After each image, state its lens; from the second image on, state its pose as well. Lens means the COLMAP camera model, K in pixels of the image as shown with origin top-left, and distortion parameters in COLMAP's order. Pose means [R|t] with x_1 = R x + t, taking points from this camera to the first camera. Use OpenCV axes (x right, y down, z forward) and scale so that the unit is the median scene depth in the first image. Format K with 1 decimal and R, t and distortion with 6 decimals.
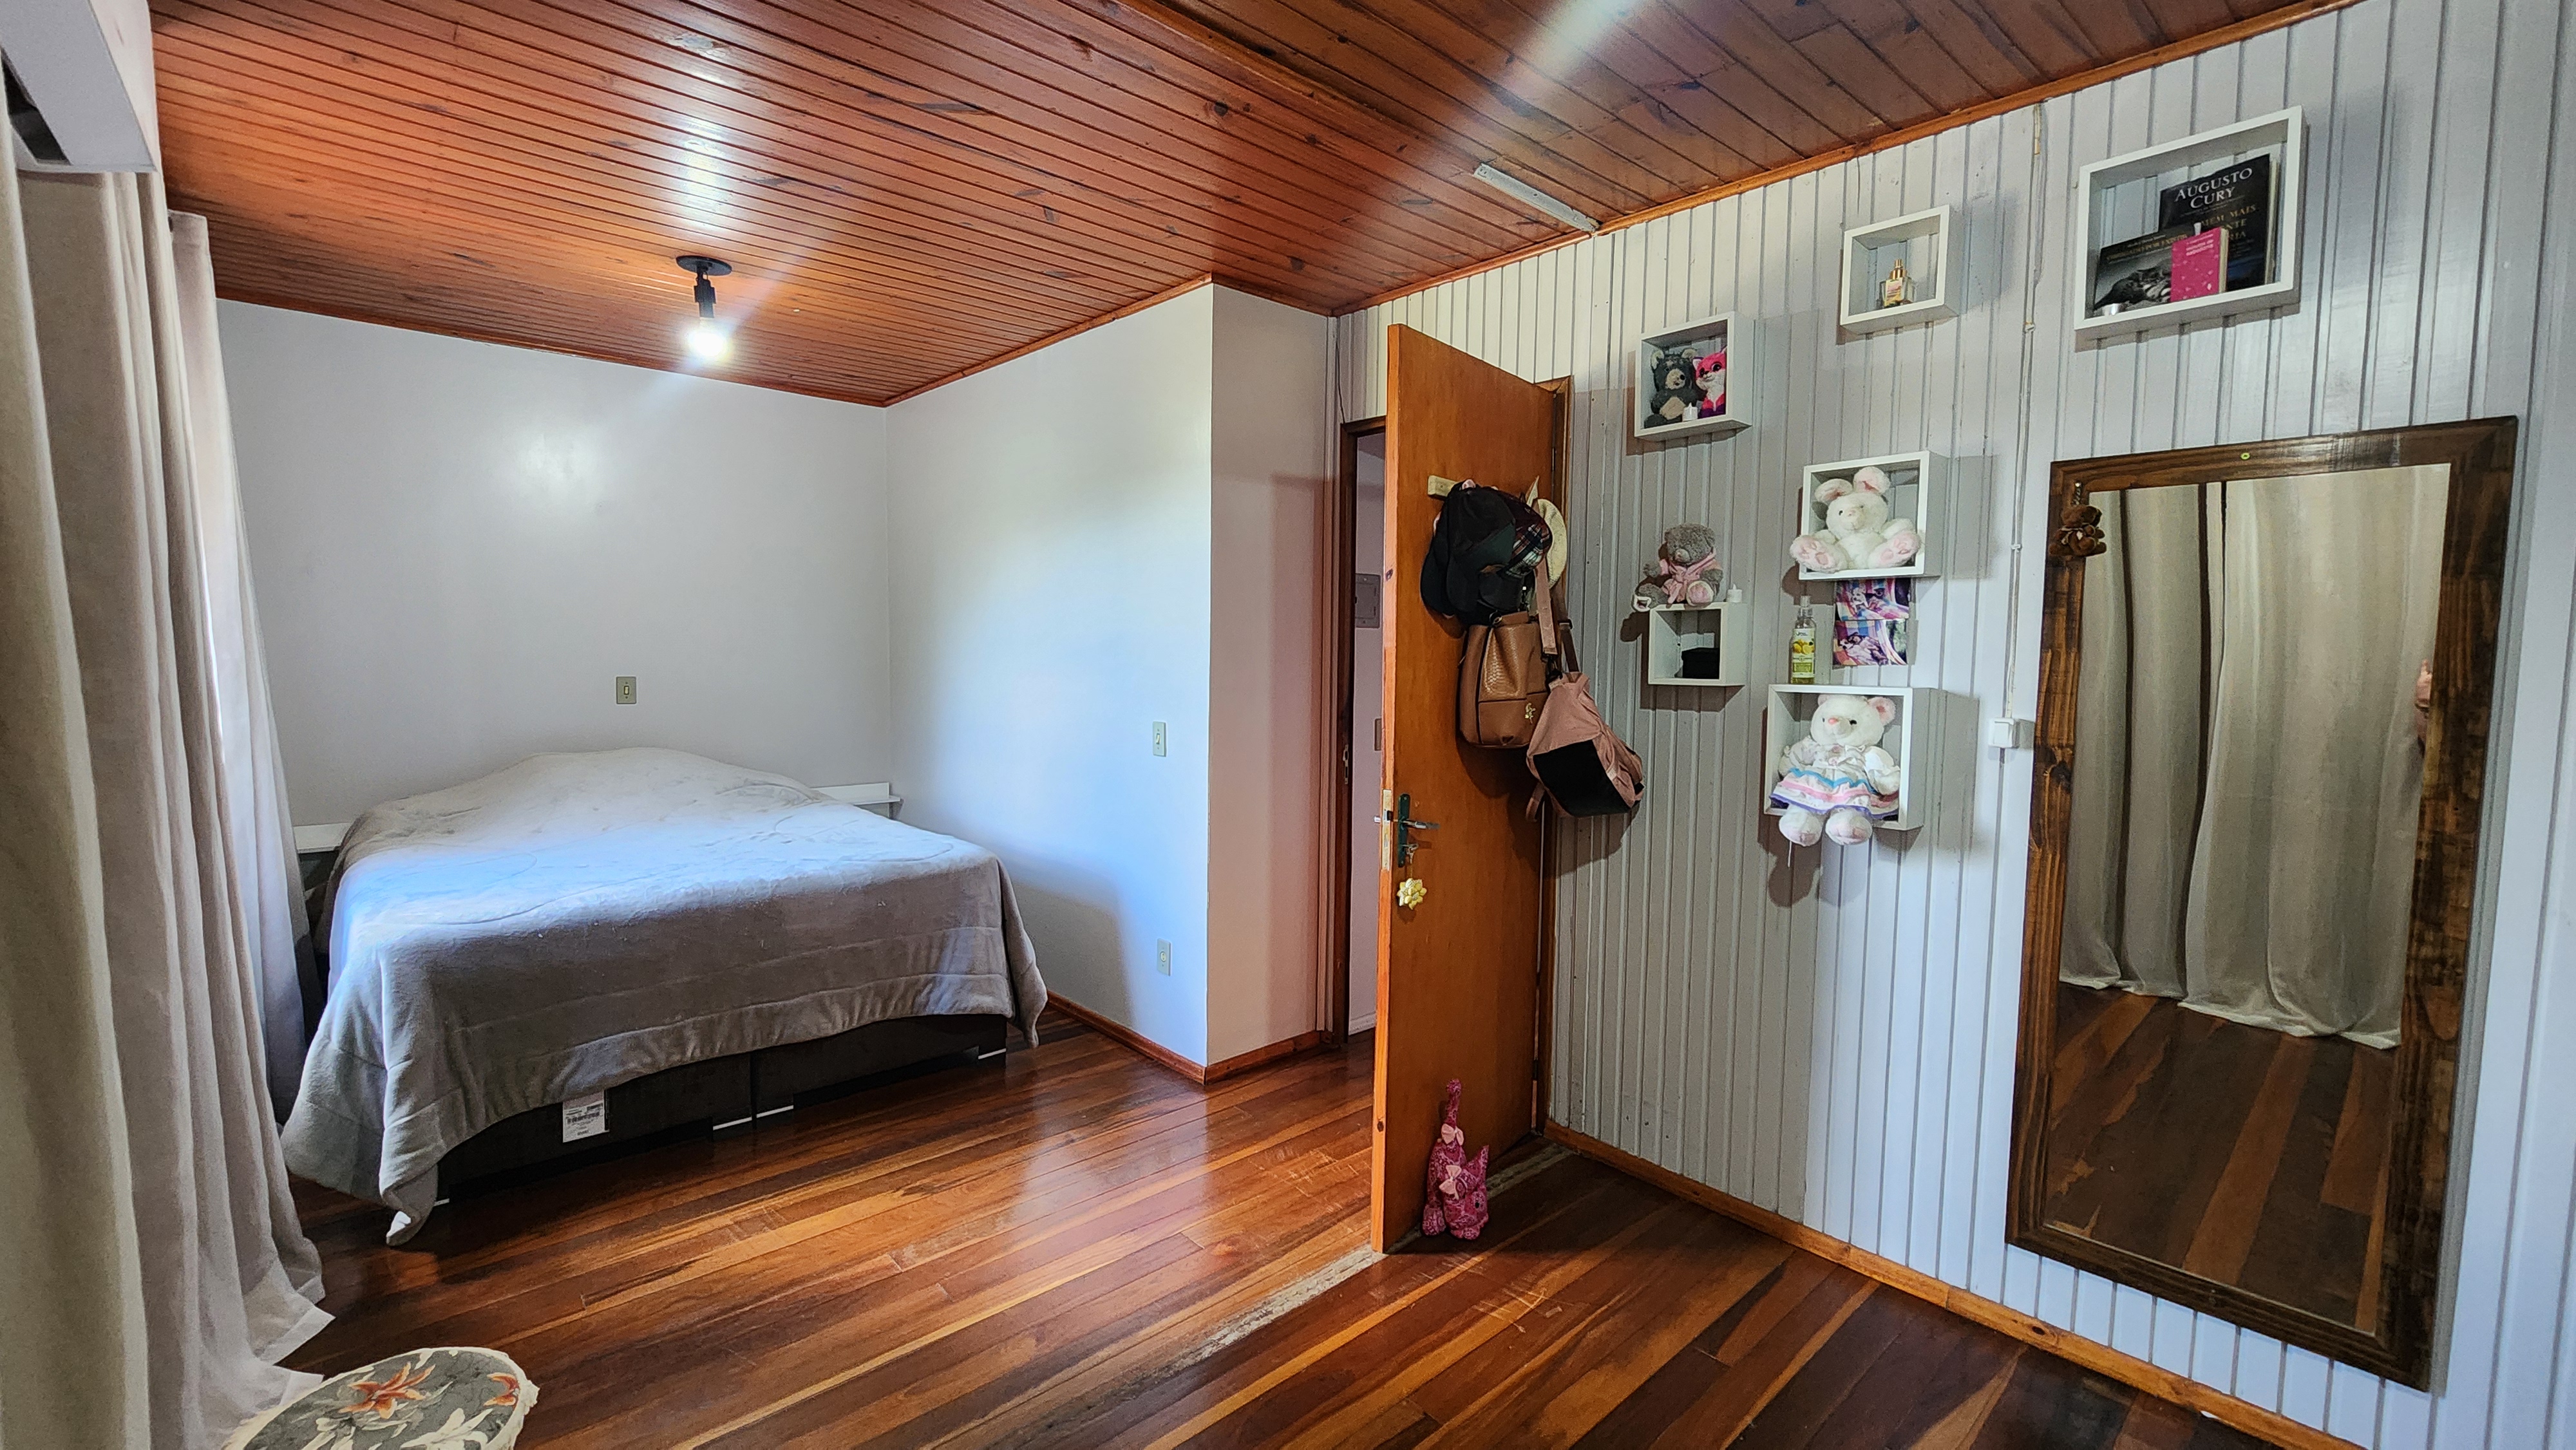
lens RADIAL K [[1061.4, 0, 1295.2], [0, 1061.4, 712.3], [0, 0, 1]] dist [0.002996, 0.000345]
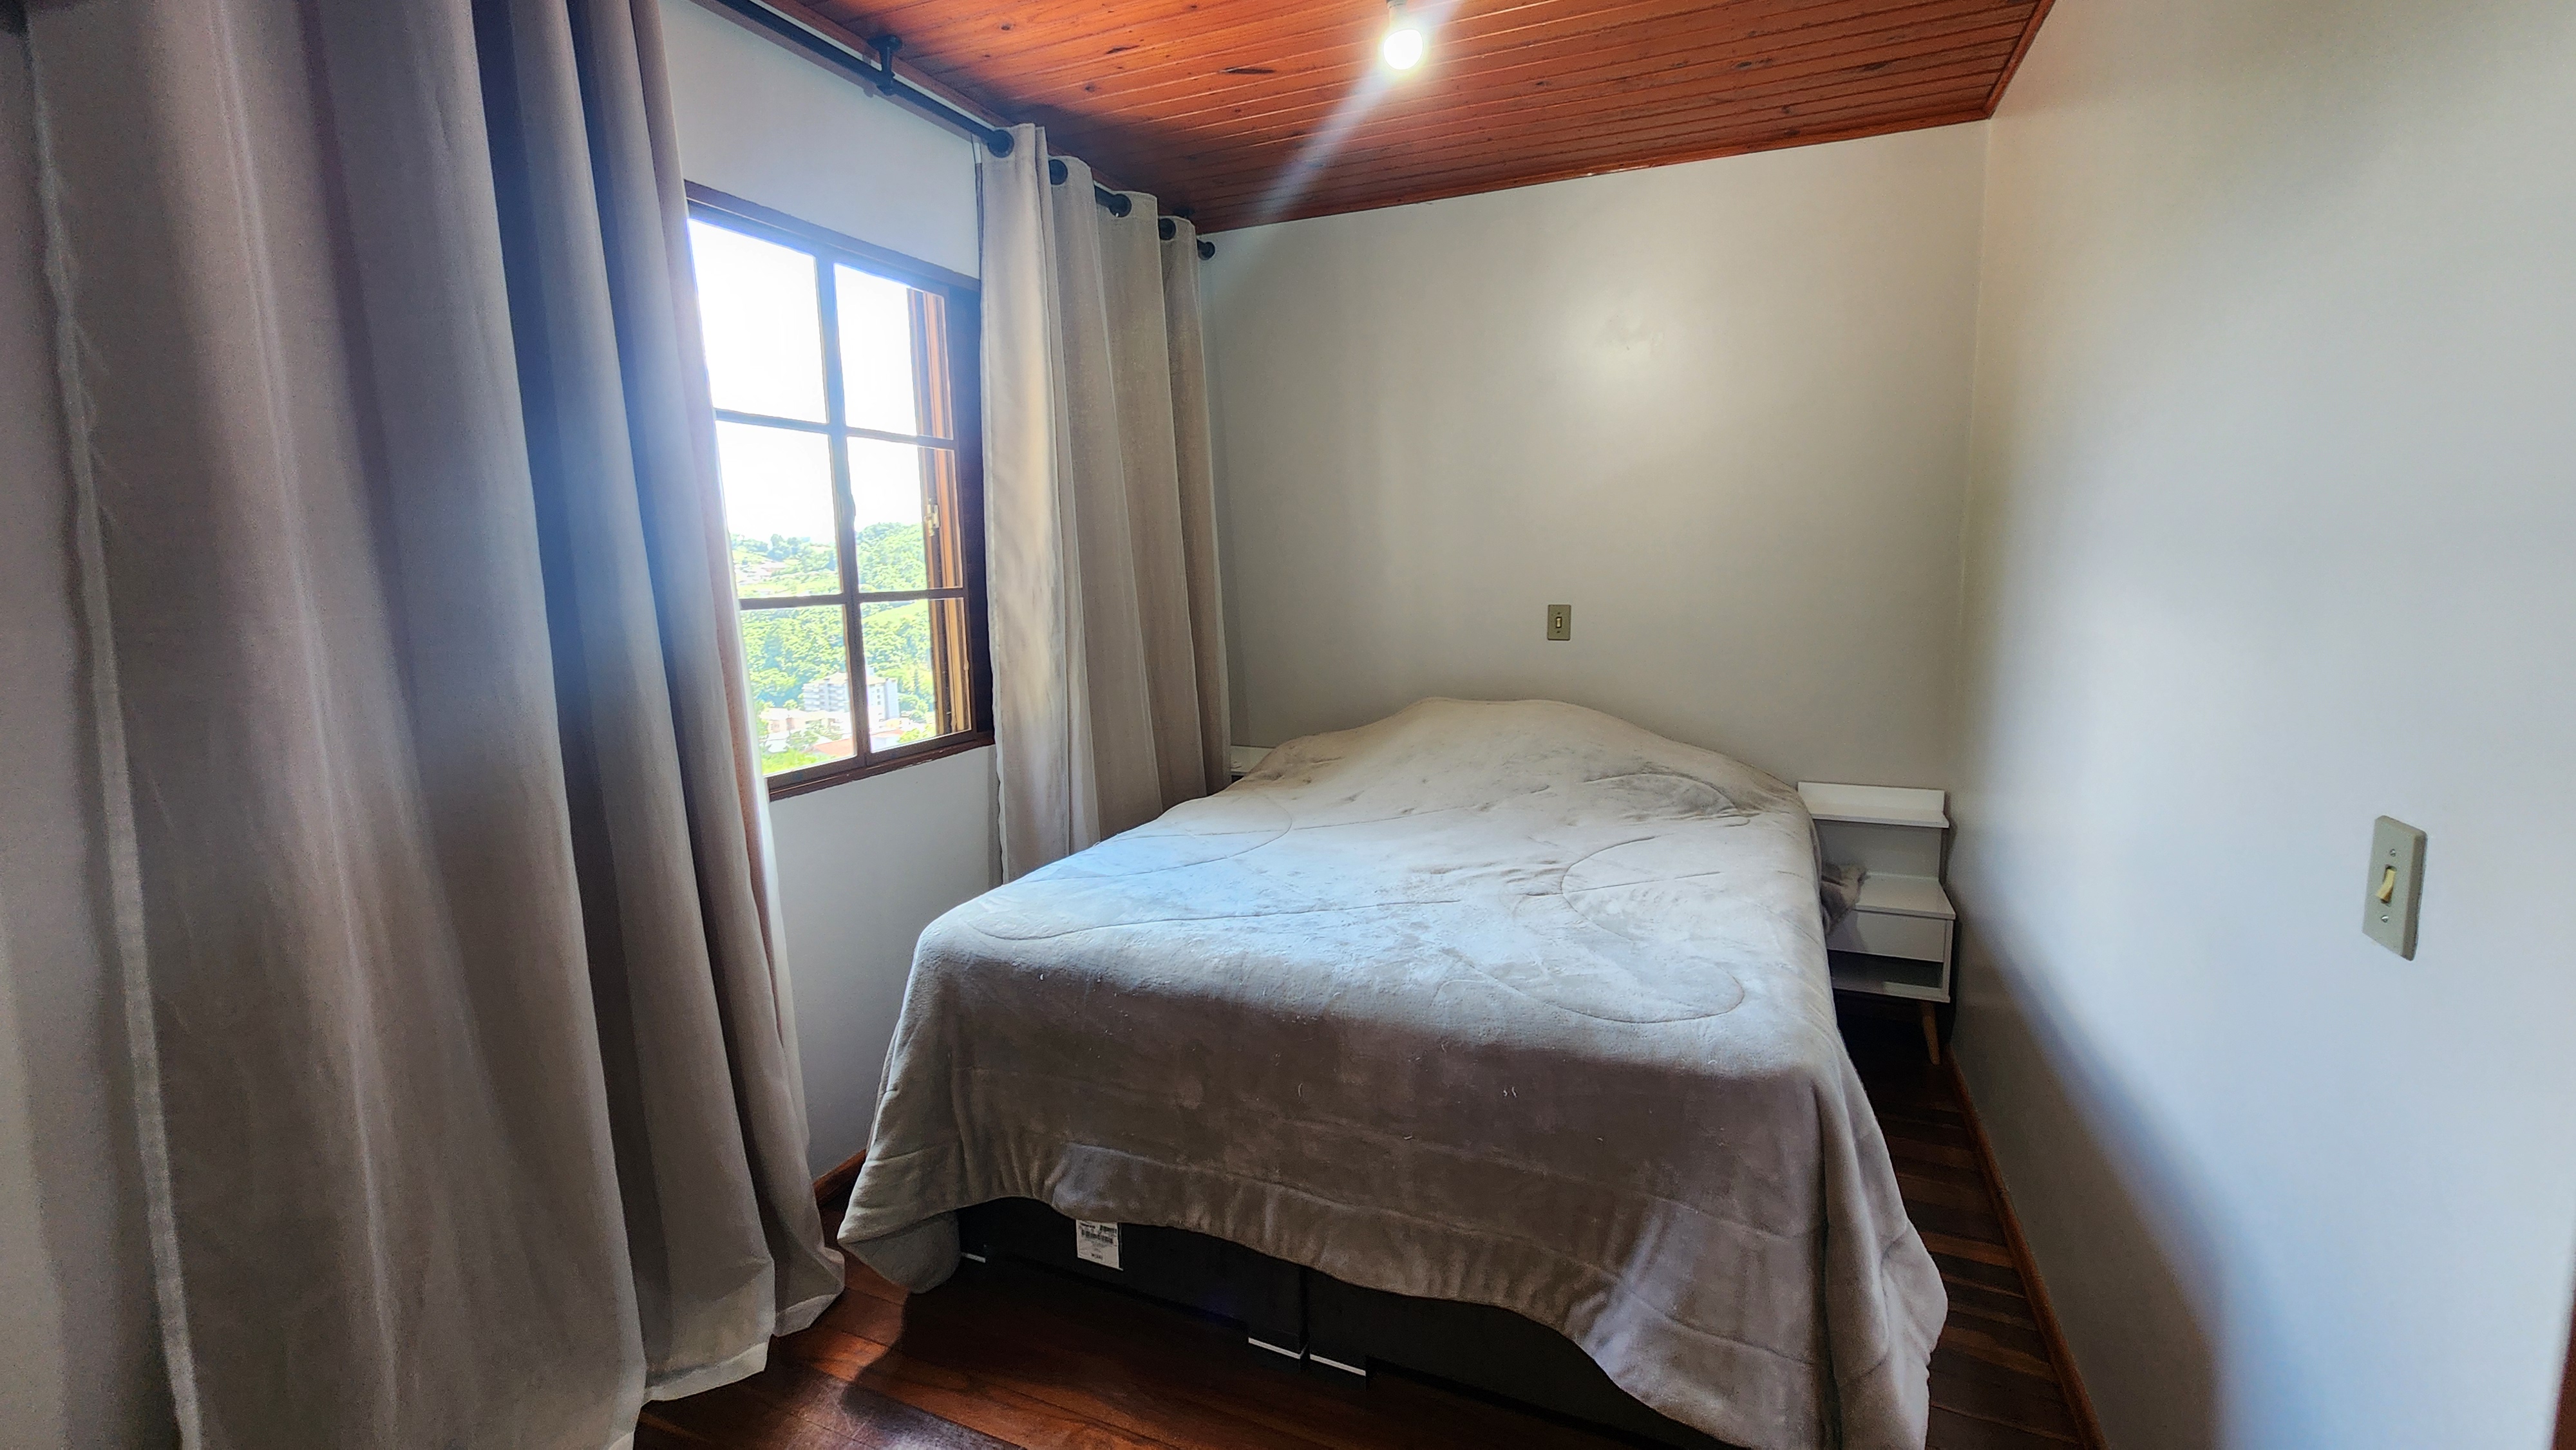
lens RADIAL K [[1061.4, 0, 1294.9], [0, 1061.4, 716.4], [0, 0, 1]] dist [0.002996, 0.000345]
pose [[0.422893, 0.109980, -0.899481, -0.020032], [-0.038045, 0.993887, 0.103636, -0.060874], [0.905381, -0.009606, 0.424492, 1.171611]]
